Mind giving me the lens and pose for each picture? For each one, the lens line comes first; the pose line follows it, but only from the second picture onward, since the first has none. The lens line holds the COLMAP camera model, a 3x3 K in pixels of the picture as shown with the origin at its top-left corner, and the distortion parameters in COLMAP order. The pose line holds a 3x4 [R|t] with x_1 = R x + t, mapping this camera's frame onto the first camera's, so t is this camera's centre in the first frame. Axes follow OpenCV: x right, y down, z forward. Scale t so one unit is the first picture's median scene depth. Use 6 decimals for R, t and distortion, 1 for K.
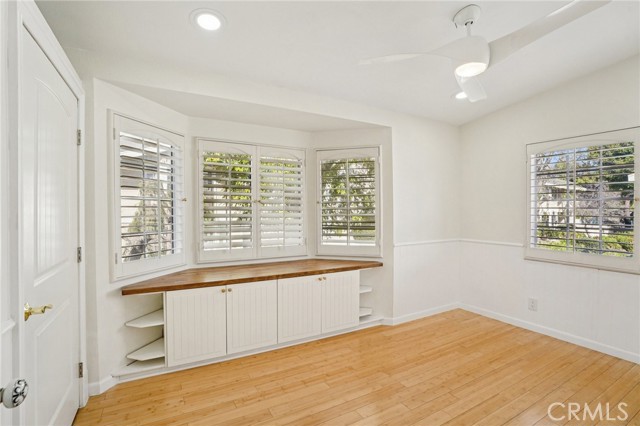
lens RADIAL K [[299.6, 0, 320.0], [0, 299.6, 211.0], [0, 0, 1]] dist [-0.063812, 0.014156]
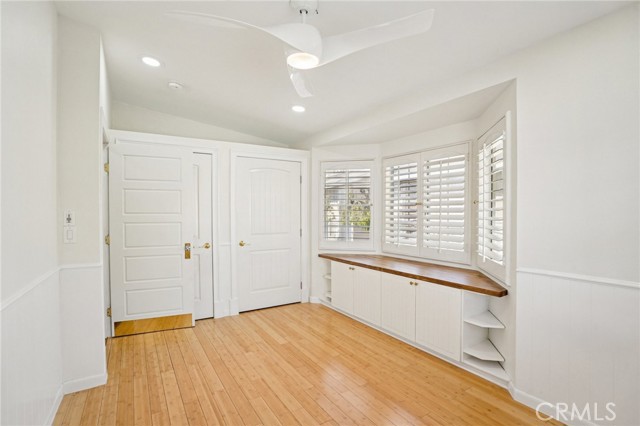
lens RADIAL K [[299.6, 0, 318.1], [0, 299.6, 214.7], [0, 0, 1]] dist [-0.063812, 0.014156]
pose [[0.061913, 0.004345, -0.998072, 1.059195], [-0.007379, 0.999965, 0.003895, 0.005878], [0.998054, 0.007123, 0.061943, 0.721550]]
